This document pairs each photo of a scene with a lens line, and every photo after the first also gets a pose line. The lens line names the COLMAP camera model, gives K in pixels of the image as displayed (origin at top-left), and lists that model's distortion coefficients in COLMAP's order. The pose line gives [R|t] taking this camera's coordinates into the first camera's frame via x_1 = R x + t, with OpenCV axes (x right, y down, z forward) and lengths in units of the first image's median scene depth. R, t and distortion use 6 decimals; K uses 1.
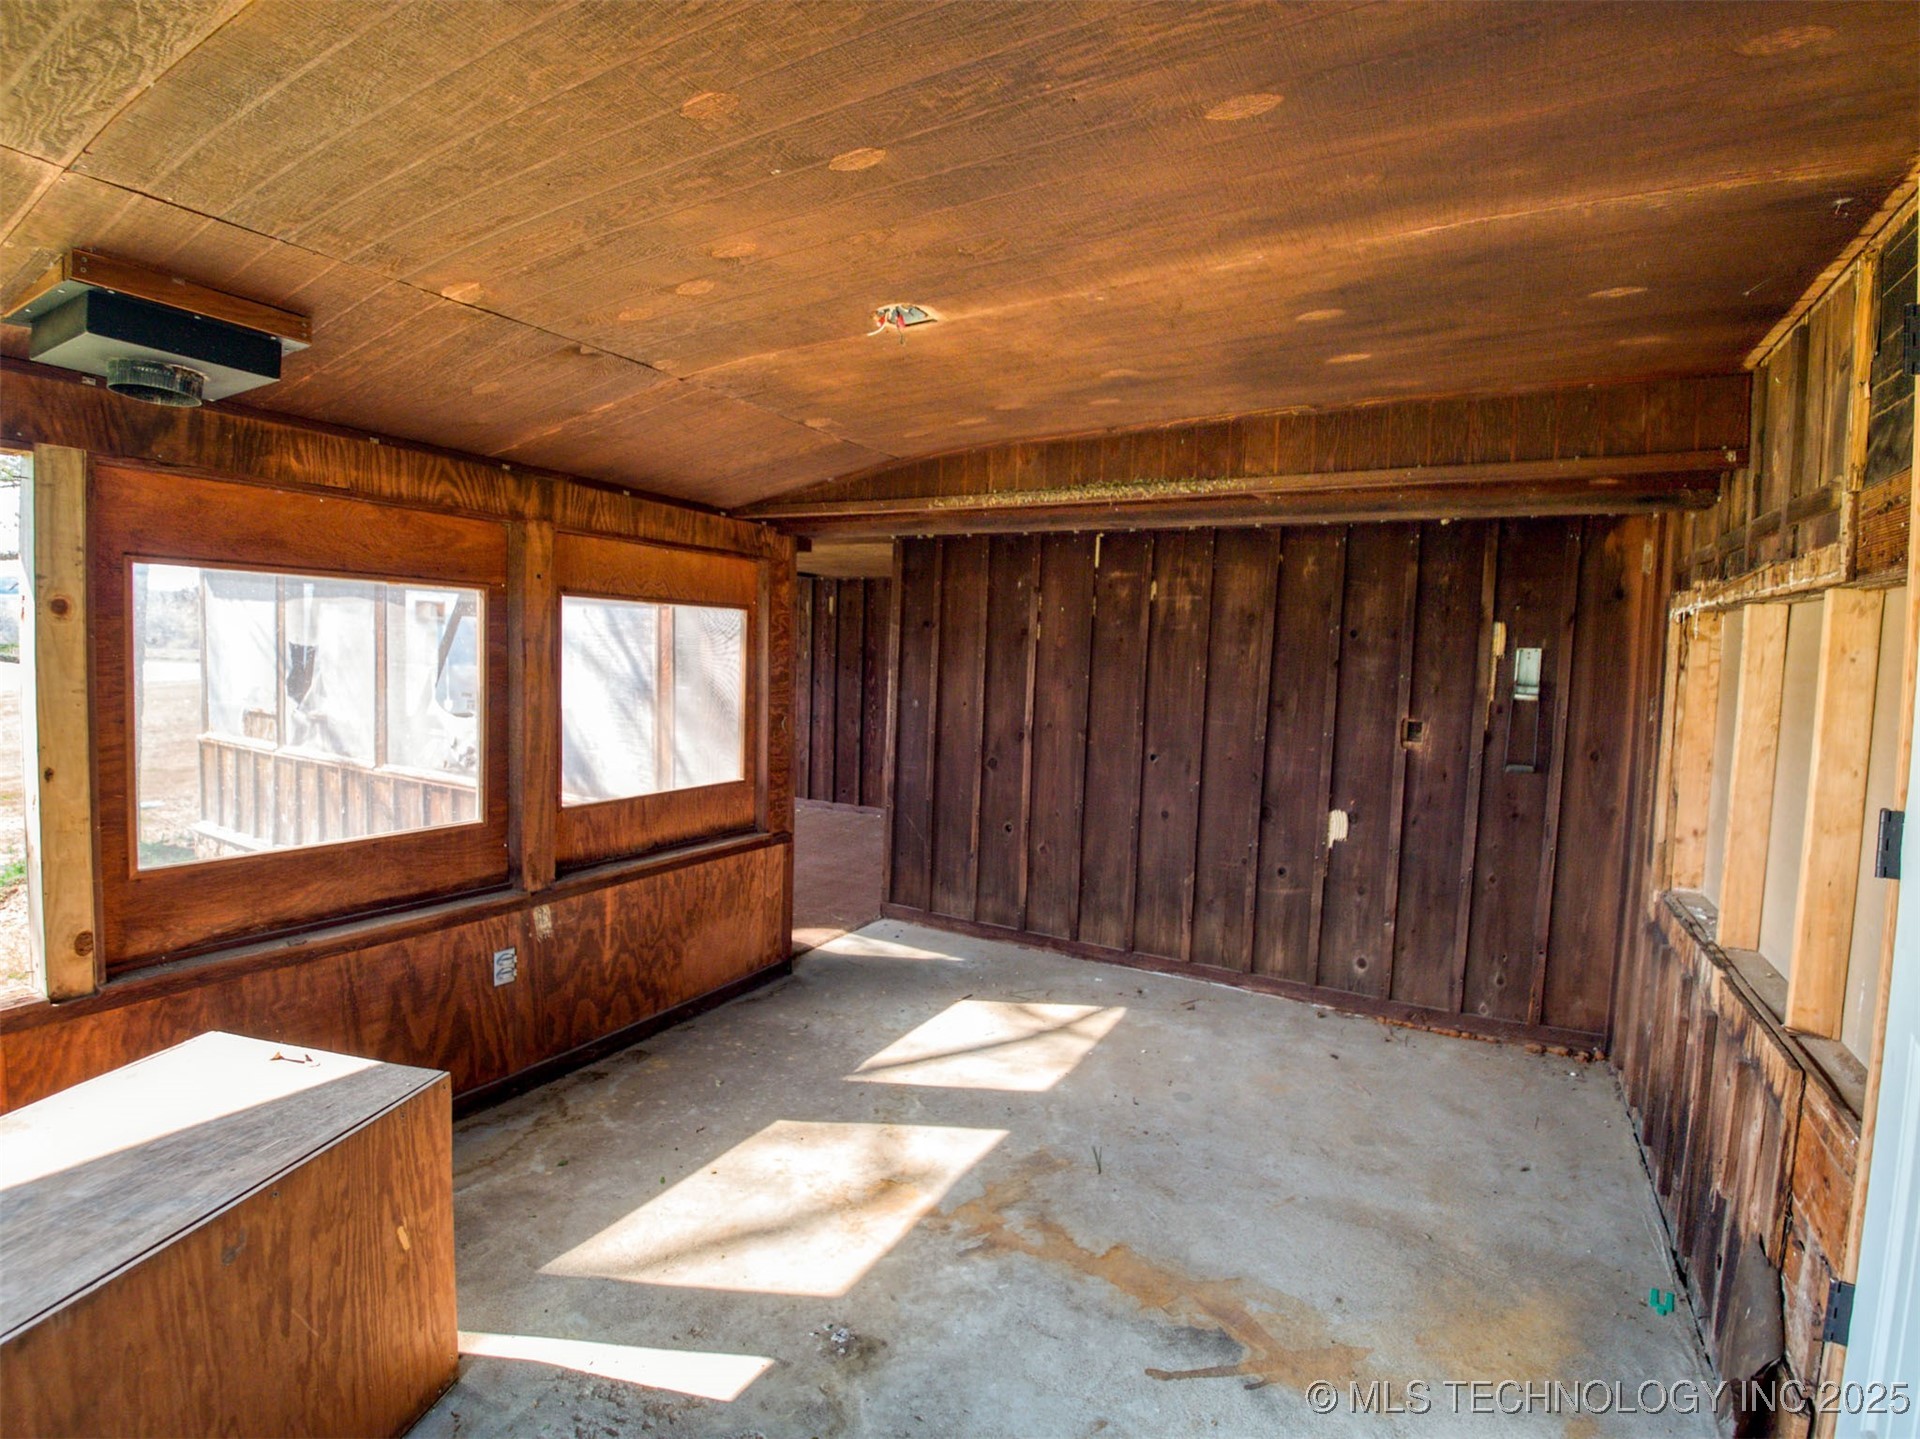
lens RADIAL K [[902.9, 0, 966.0], [0, 902.9, 703.7], [0, 0, 1]] dist [-0.016986, -0.014089]
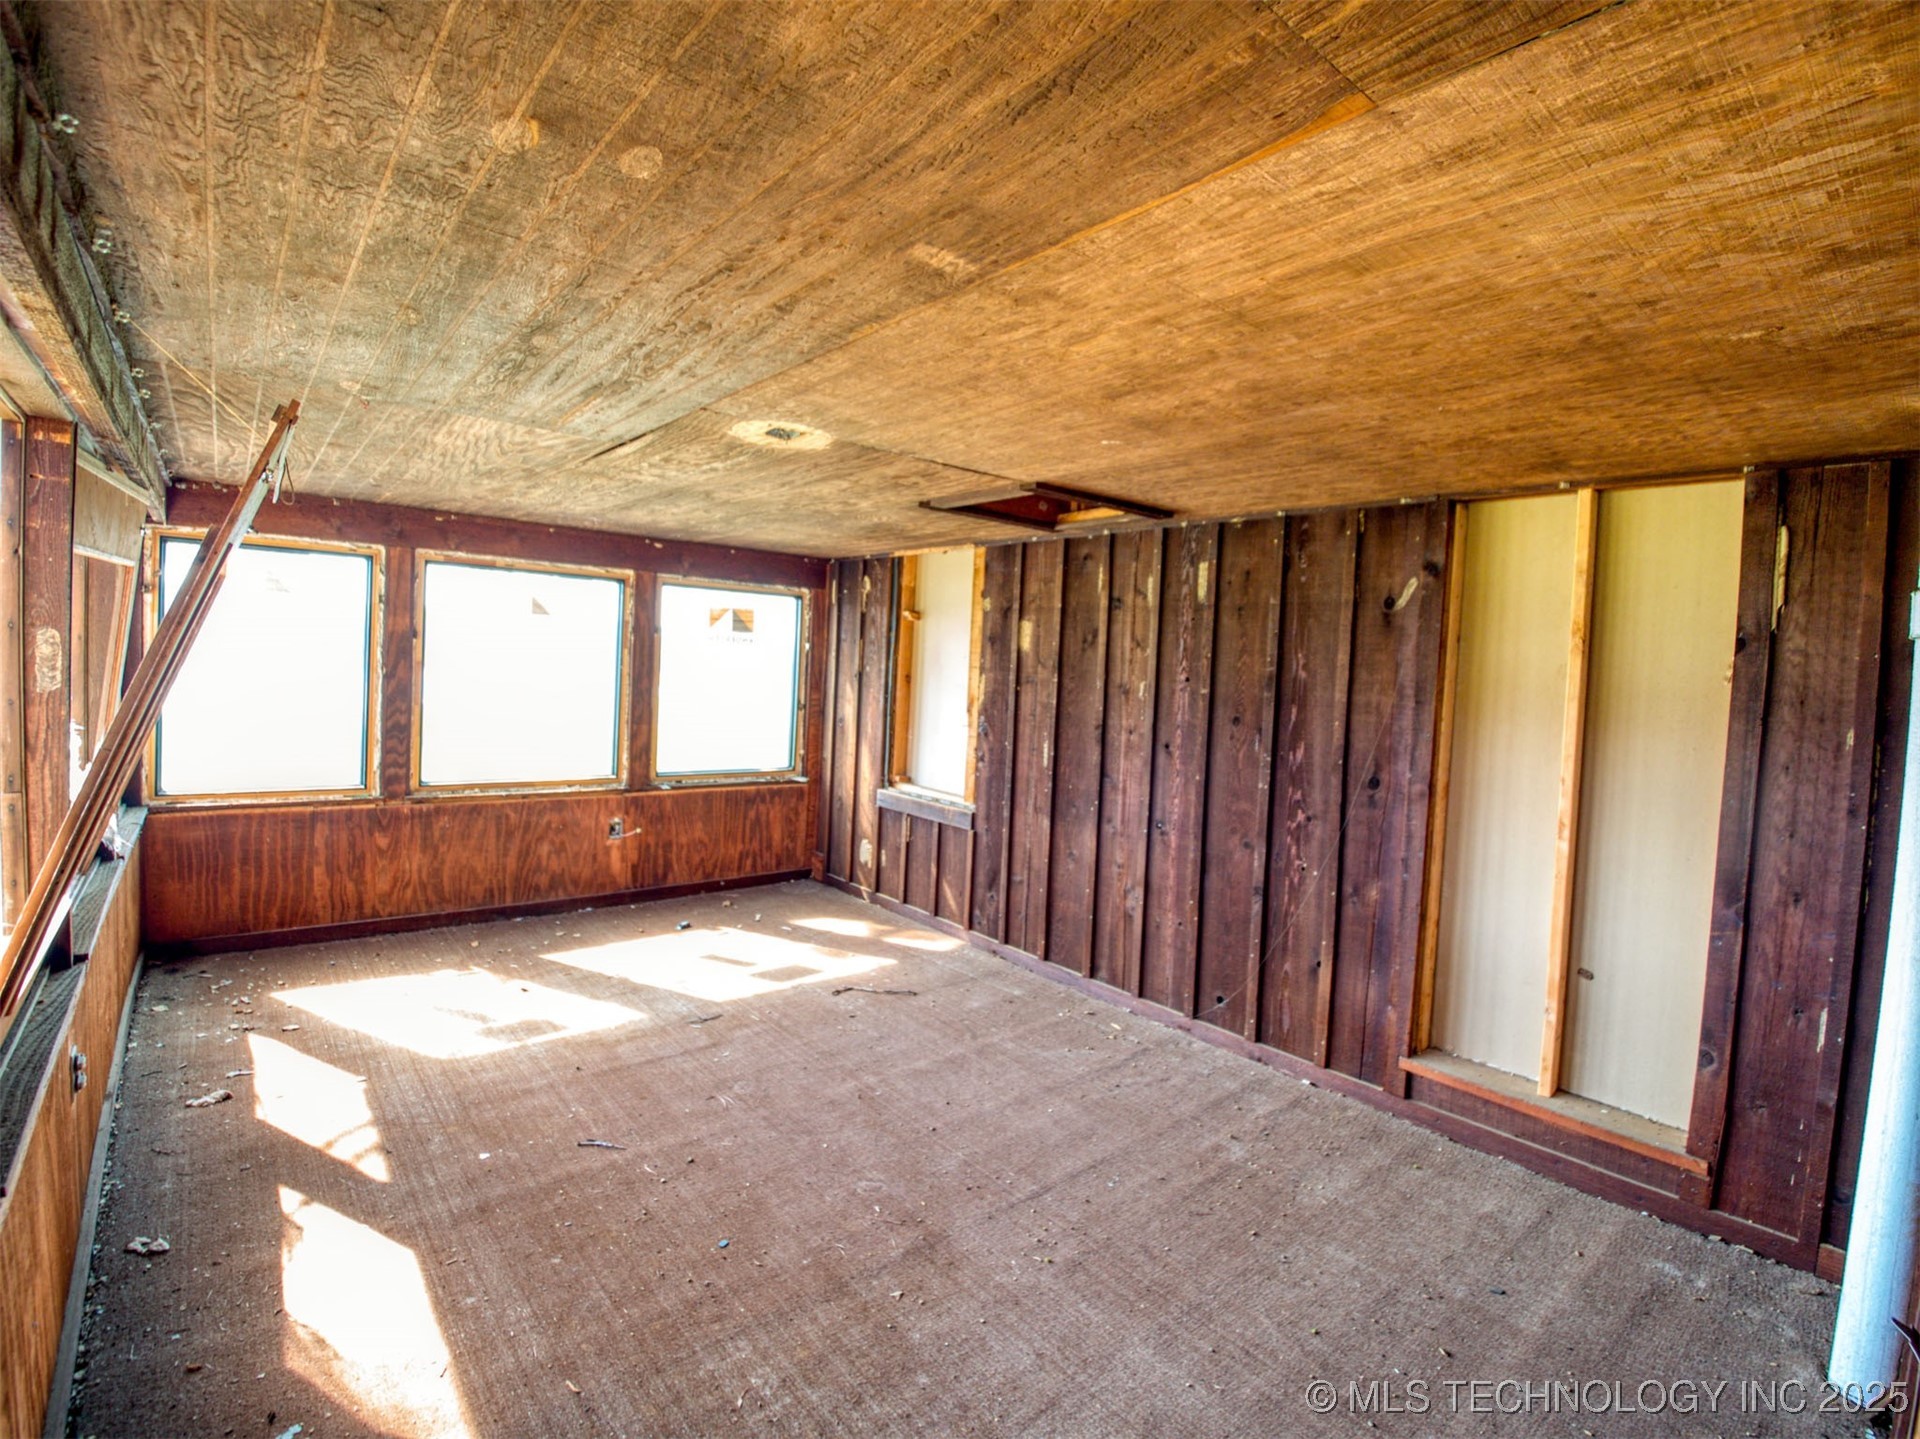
lens RADIAL K [[902.9, 0, 960.9], [0, 902.9, 710.1], [0, 0, 1]] dist [-0.016986, -0.014089]
pose [[0.930707, 0.025744, -0.364858, -0.095178], [-0.036635, 0.999065, -0.022957, -0.029497], [0.363926, 0.034733, 0.930780, 0.534738]]
